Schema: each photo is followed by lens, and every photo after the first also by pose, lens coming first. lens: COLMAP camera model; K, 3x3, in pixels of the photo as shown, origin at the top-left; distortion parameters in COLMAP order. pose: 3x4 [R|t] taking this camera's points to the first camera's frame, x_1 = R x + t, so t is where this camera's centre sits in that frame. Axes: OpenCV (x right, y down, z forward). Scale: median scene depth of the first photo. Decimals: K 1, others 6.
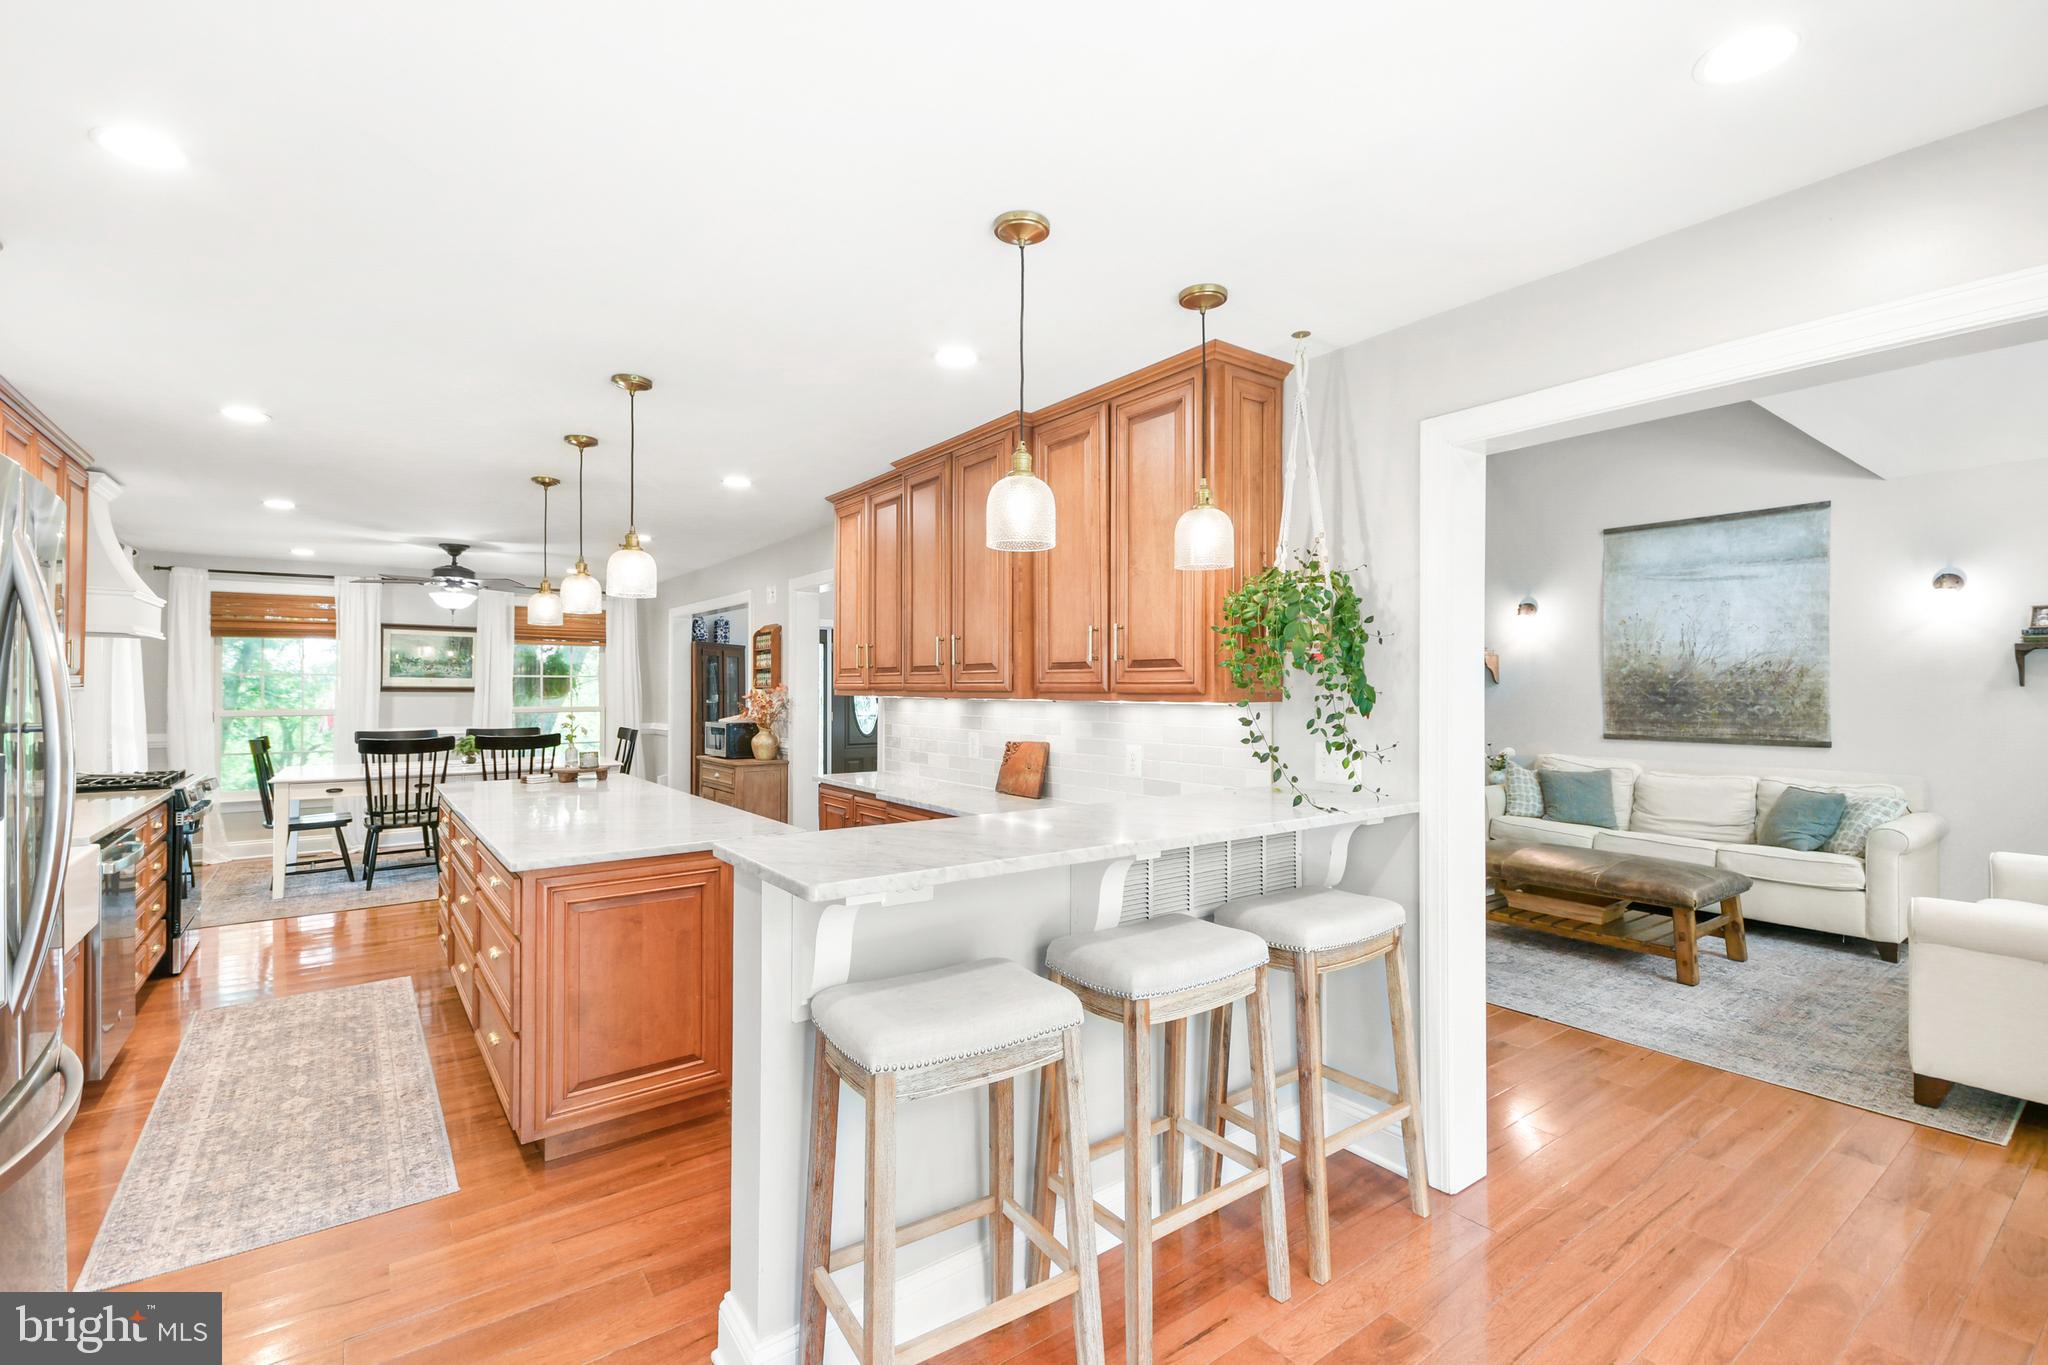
lens RADIAL K [[899.2, 0, 1019.8], [0, 899.2, 675.8], [0, 0, 1]] dist [0.018681, -0.005485]
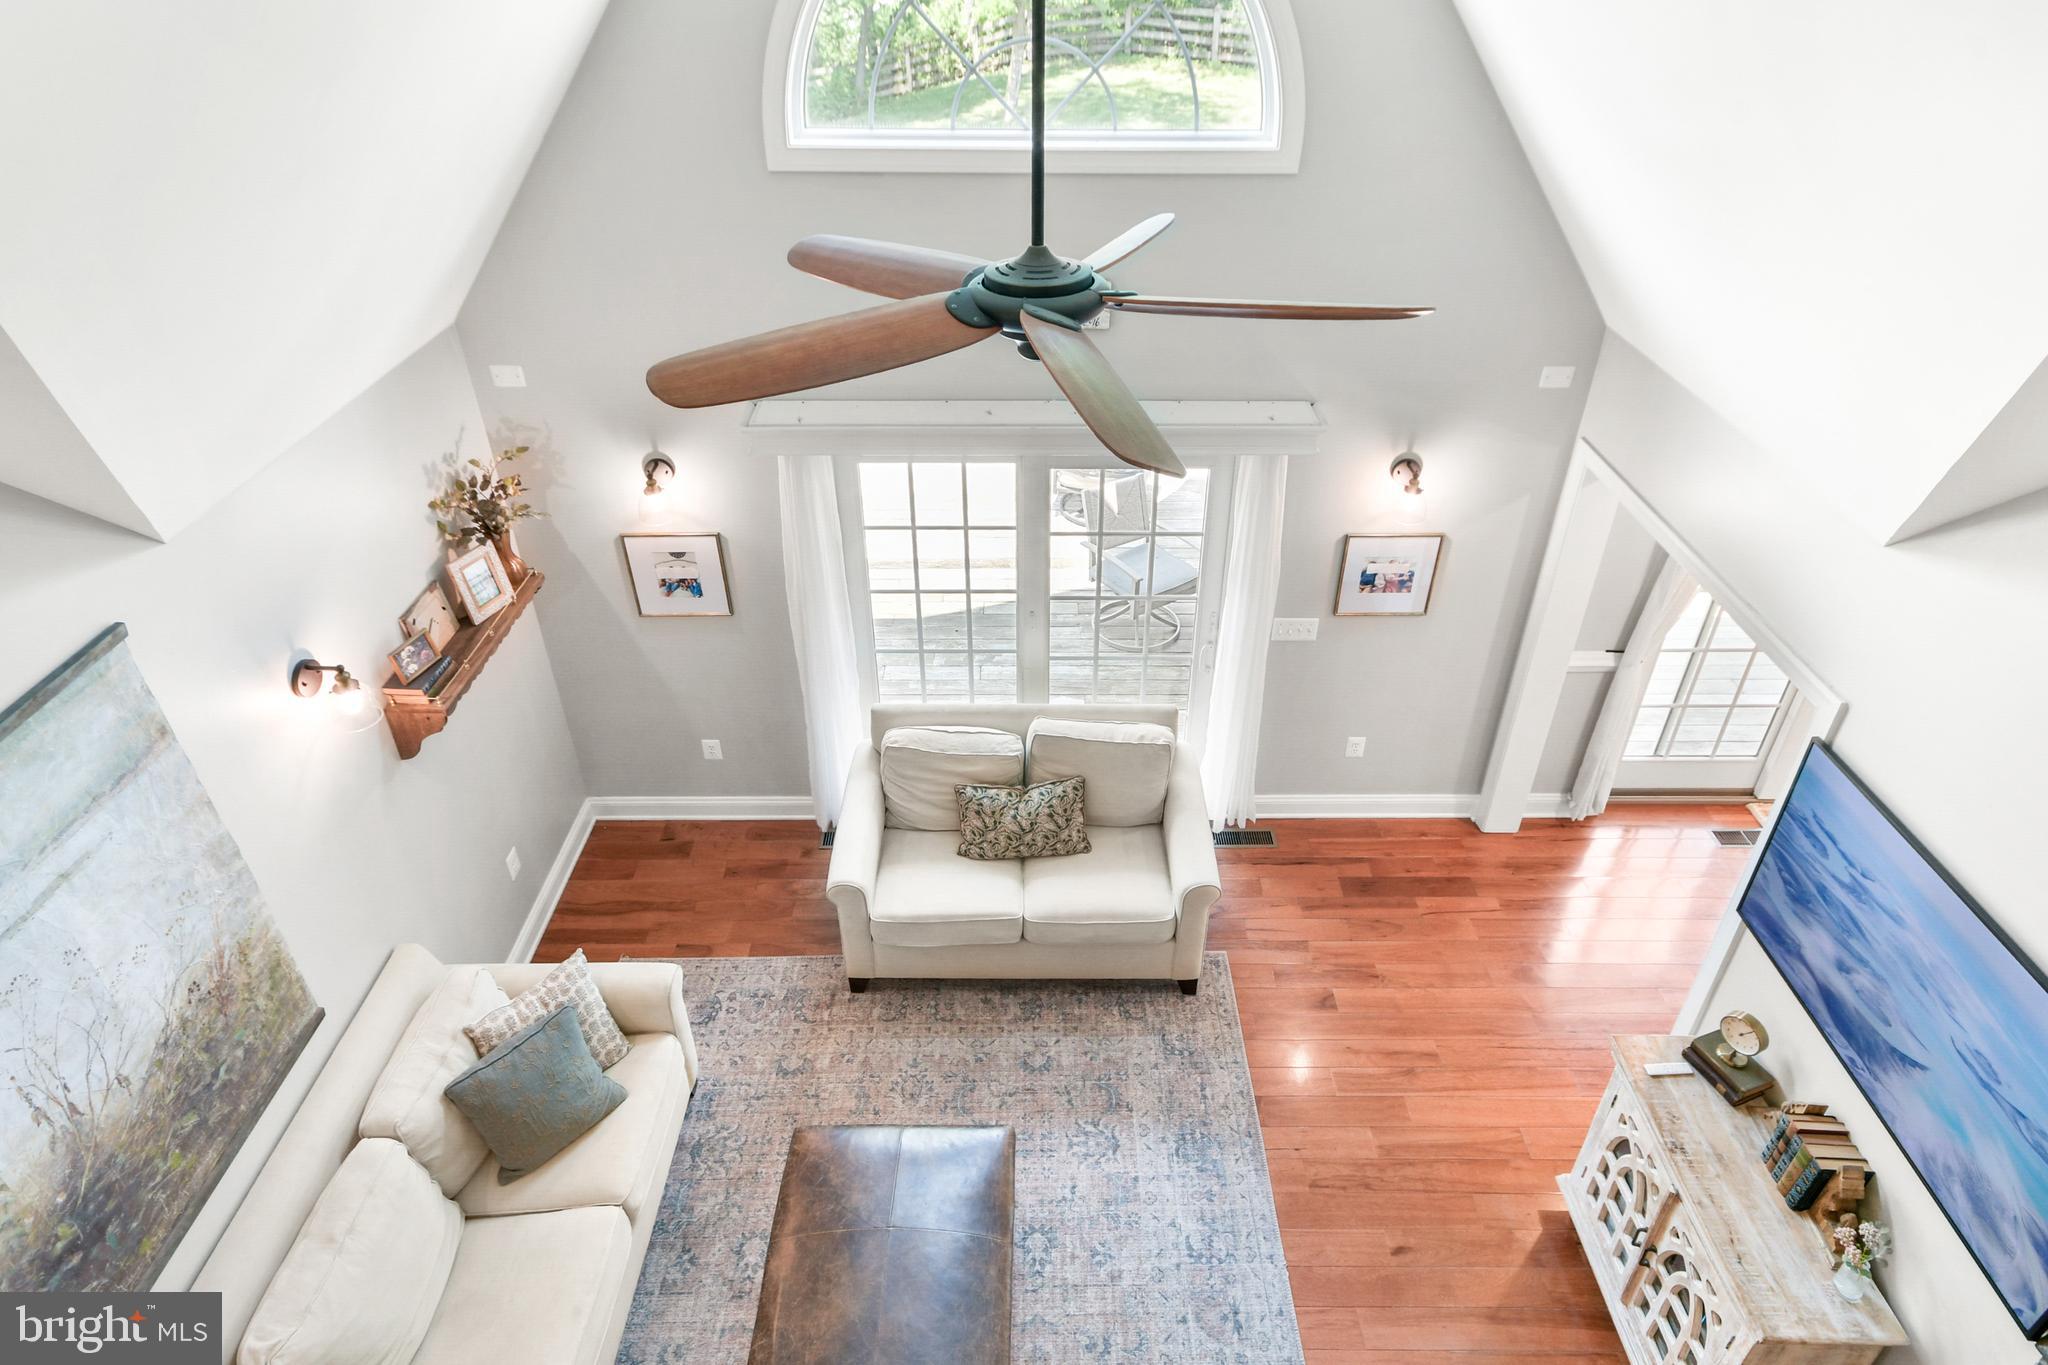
lens RADIAL K [[1107.8, 0, 1050.1], [0, 1107.8, 580.7], [0, 0, 1]] dist [0.020354, -0.001396]
pose [[-0.814082, -0.313075, 0.489136, 0.306307], [-0.015246, 0.853481, 0.520902, -0.468082], [-0.580550, 0.416599, -0.699576, 1.081695]]
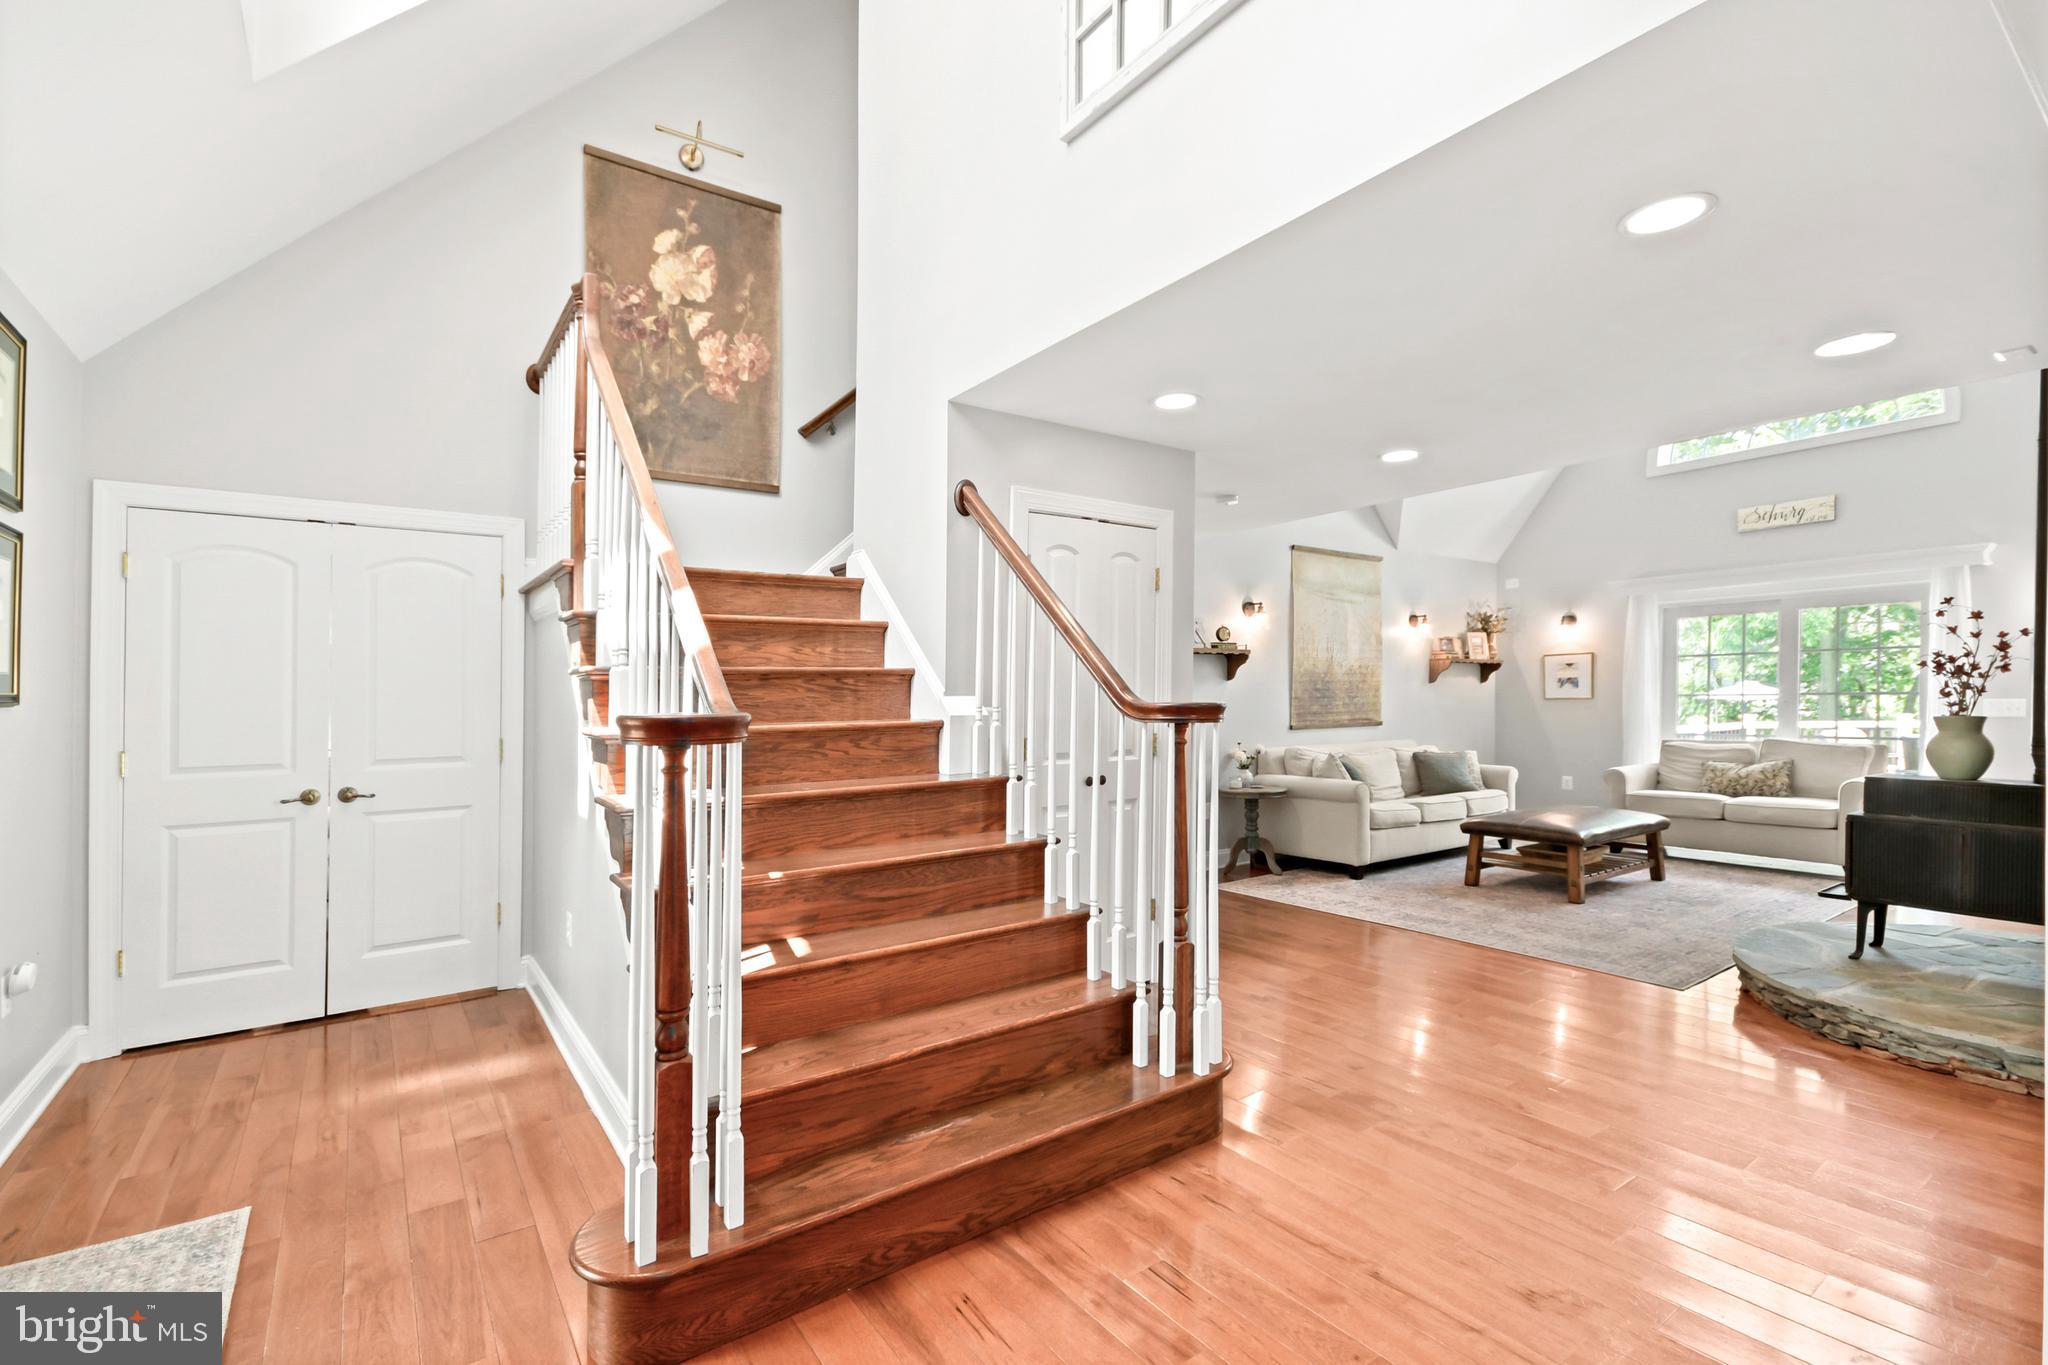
lens RADIAL K [[899.2, 0, 1013.0], [0, 899.2, 718.3], [0, 0, 1]] dist [0.018681, -0.005485]
pose [[0.032508, -0.023683, 0.999191, -0.574297], [0.001359, 0.999719, 0.023651, 0.032068], [-0.999471, 0.000589, 0.032531, 1.517634]]
